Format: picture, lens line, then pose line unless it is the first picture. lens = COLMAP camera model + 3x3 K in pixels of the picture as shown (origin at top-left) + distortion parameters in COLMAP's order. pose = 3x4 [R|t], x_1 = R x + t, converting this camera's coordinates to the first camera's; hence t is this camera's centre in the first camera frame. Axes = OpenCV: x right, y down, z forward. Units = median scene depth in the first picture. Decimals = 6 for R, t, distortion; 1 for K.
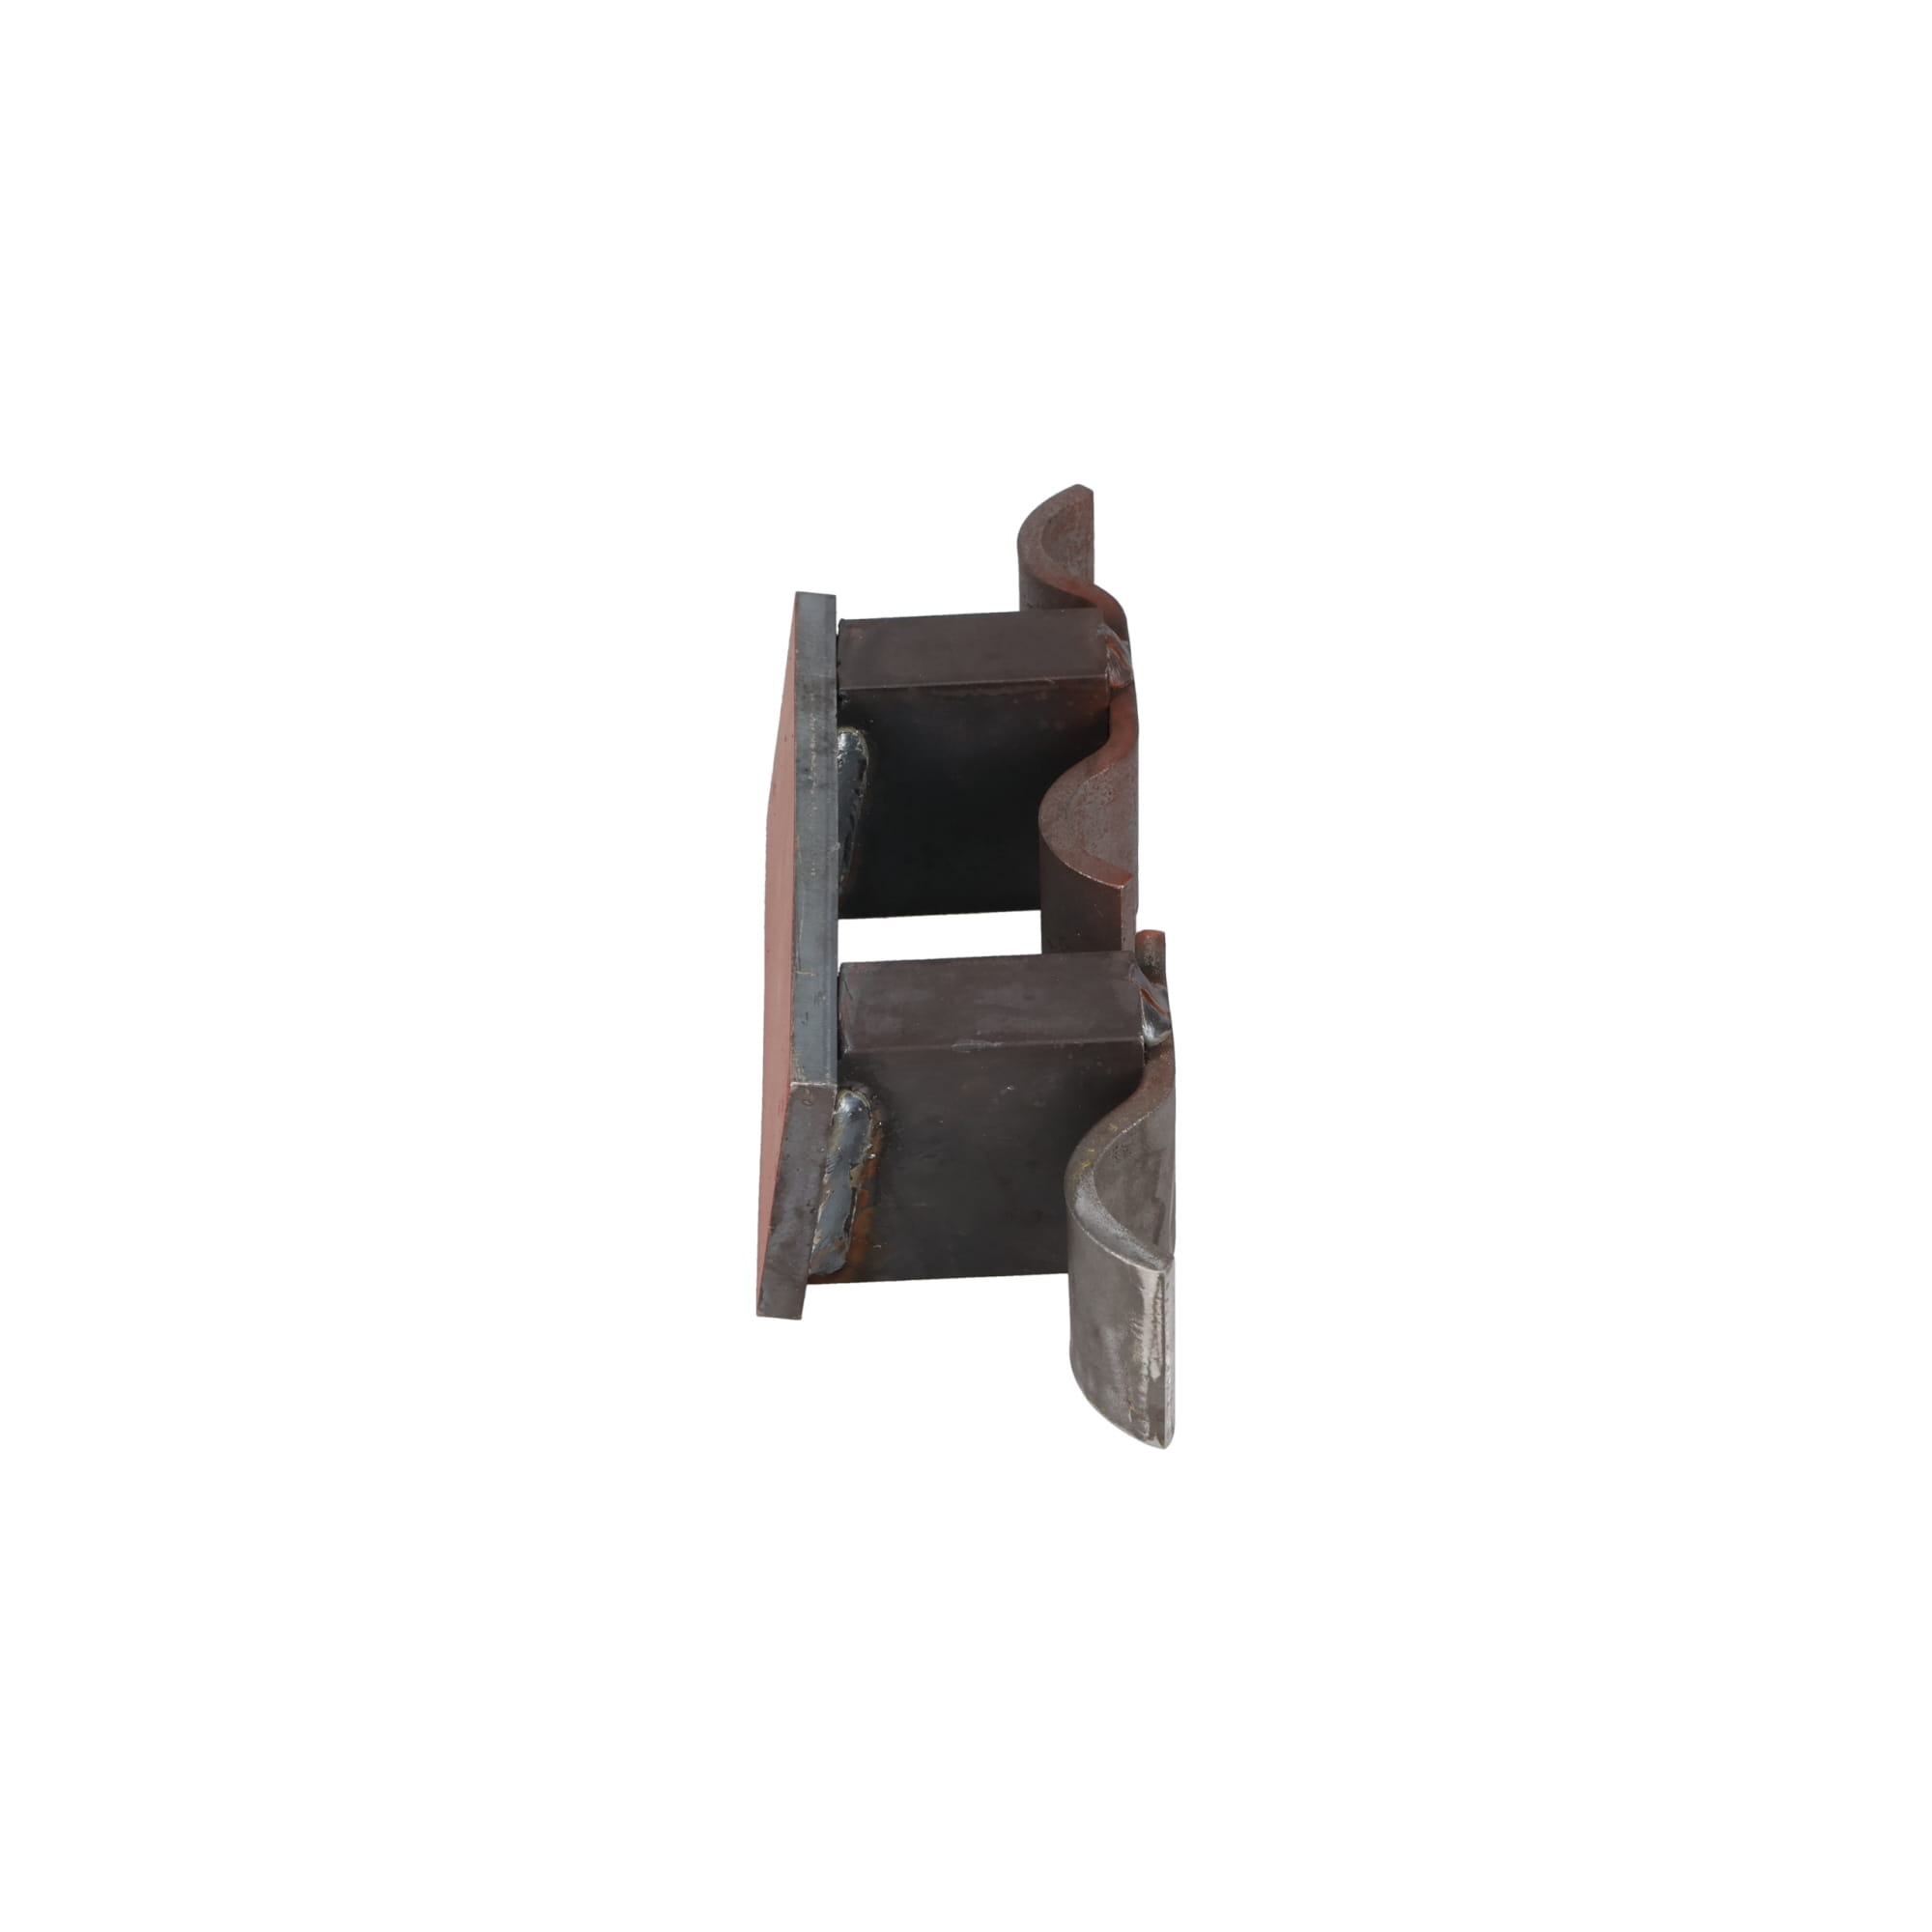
lens RADIAL K [[3620.1, 0, 966.0], [0, 3620.1, 966.0], [0, 0, 1]] dist [0.022141, 0.031761]
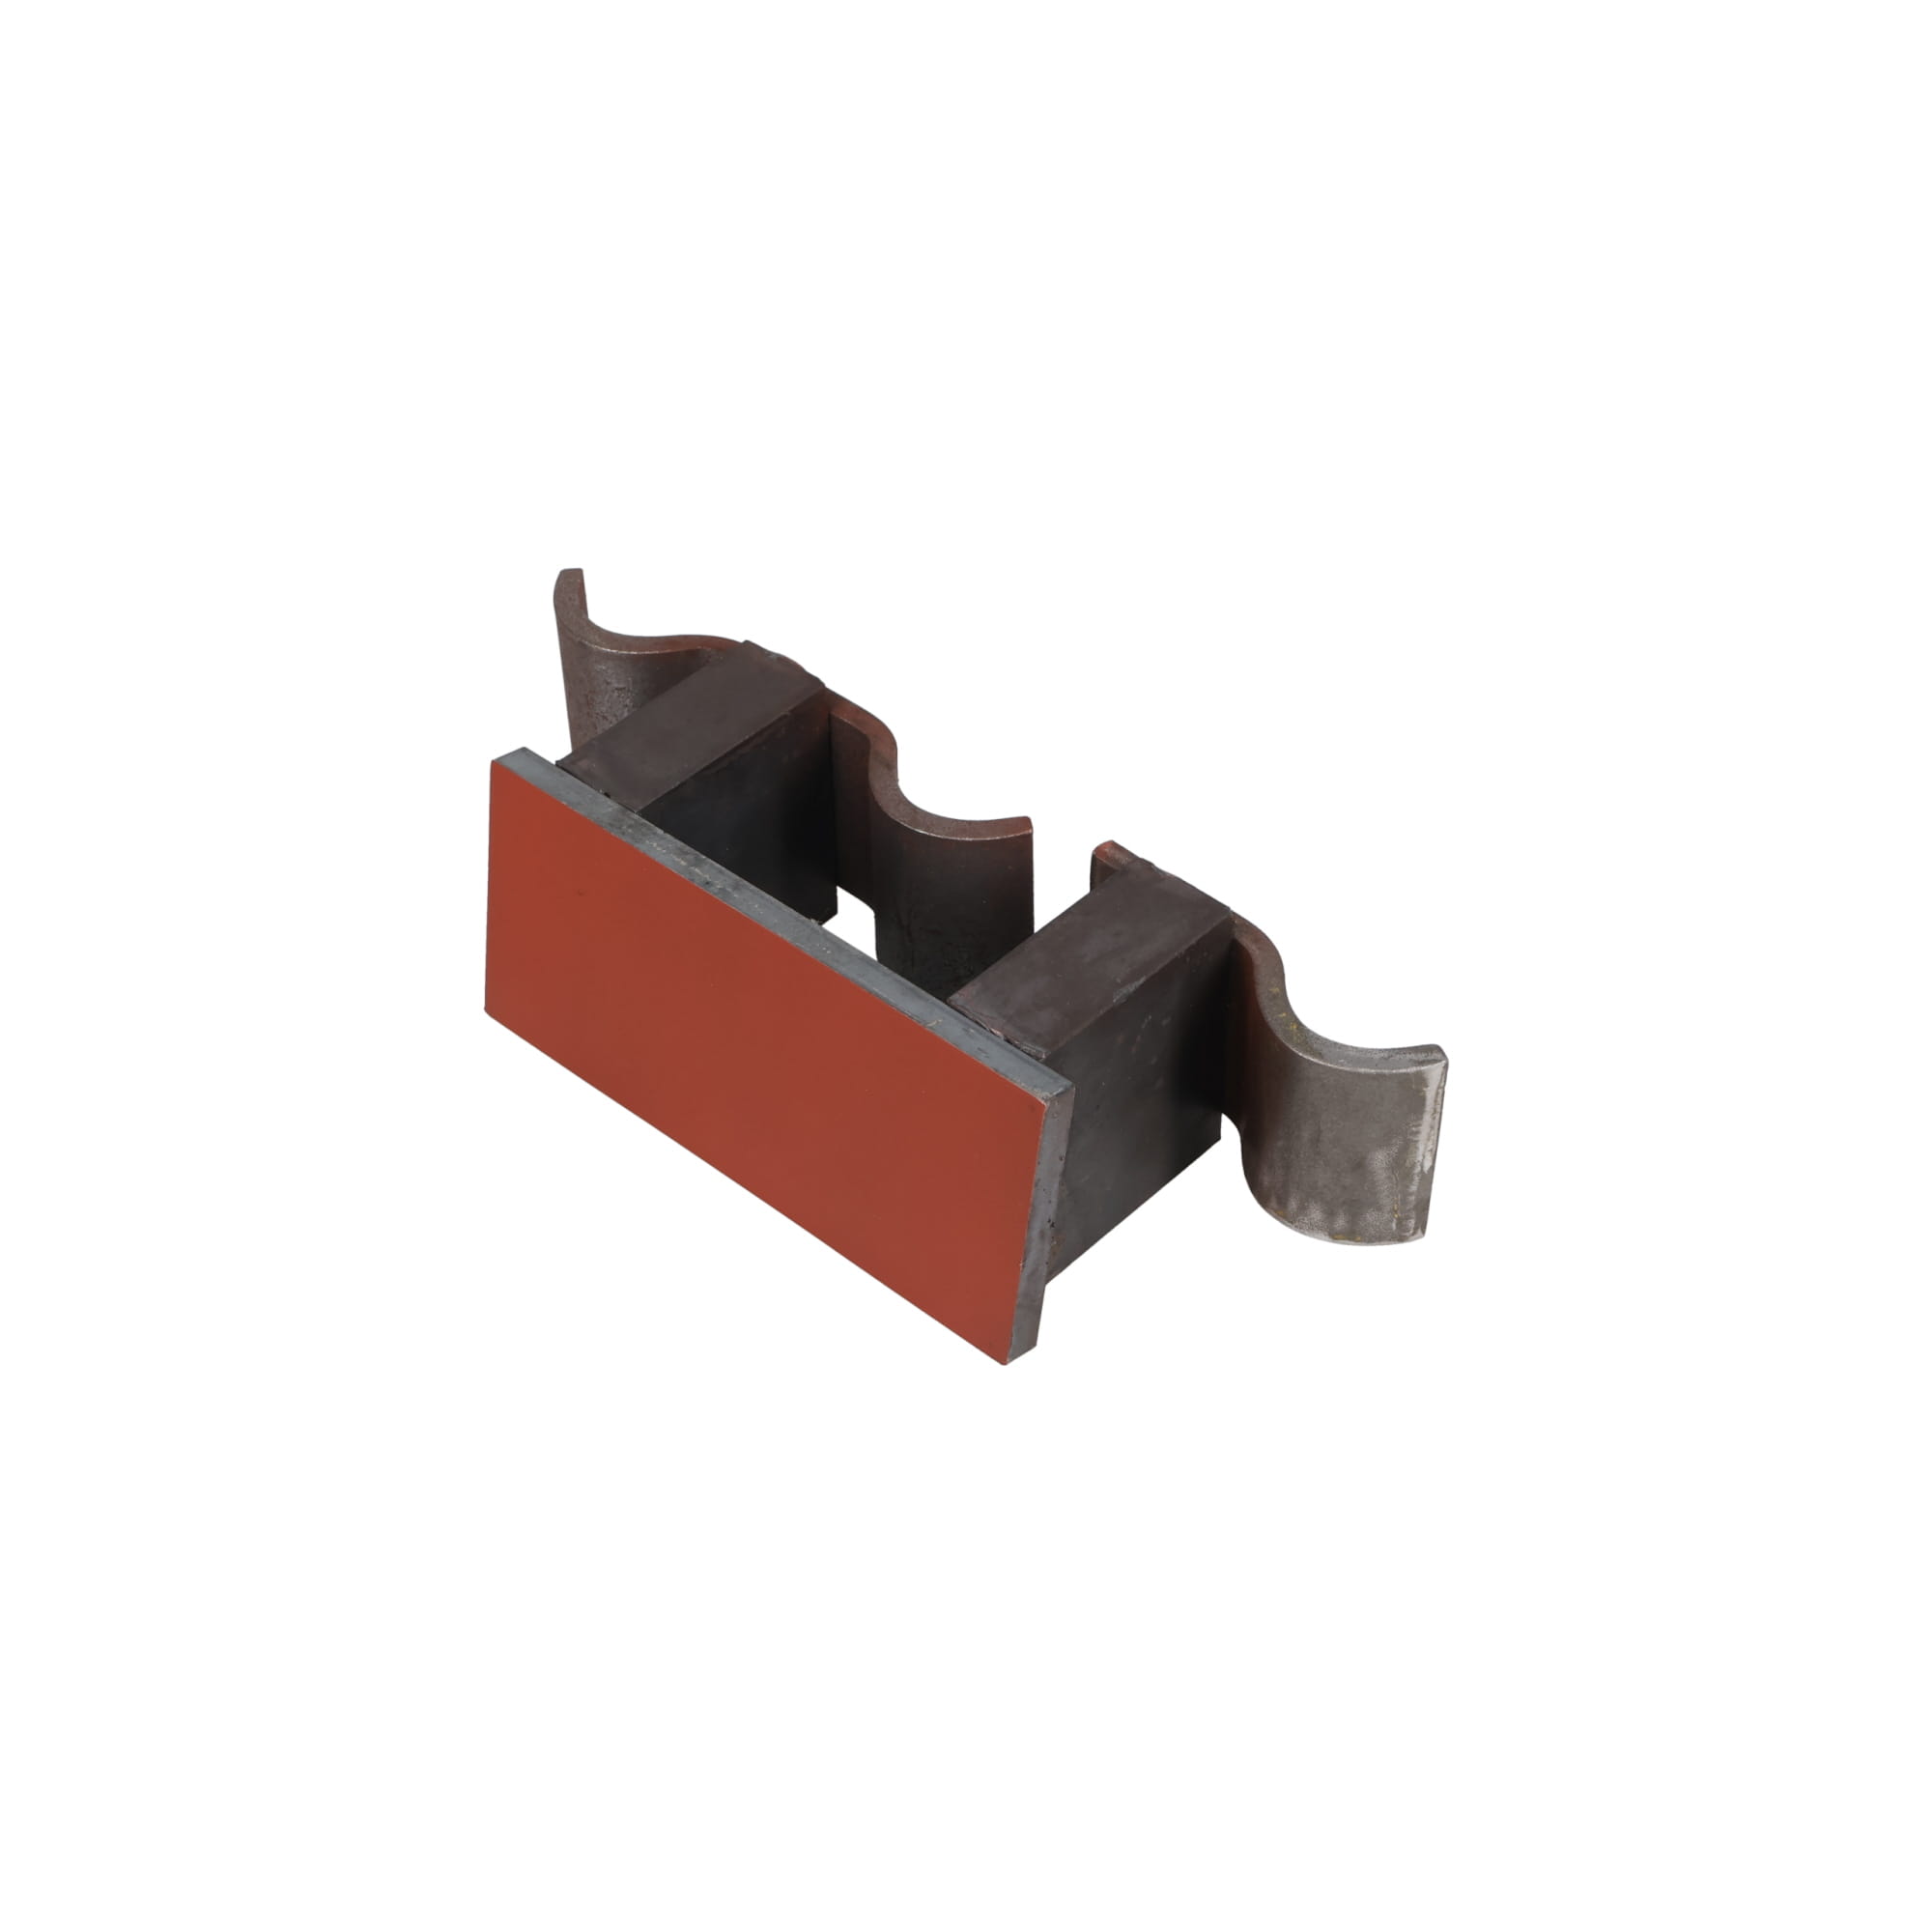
lens RADIAL K [[3620.1, 0, 966.0], [0, 3620.1, 966.0], [0, 0, 1]] dist [0.022141, 0.031761]
pose [[0.705690, -0.466424, 0.533339, -0.574275], [0.479137, 0.868689, 0.125727, -0.135377], [-0.521948, 0.166818, 0.836506, 0.163711]]
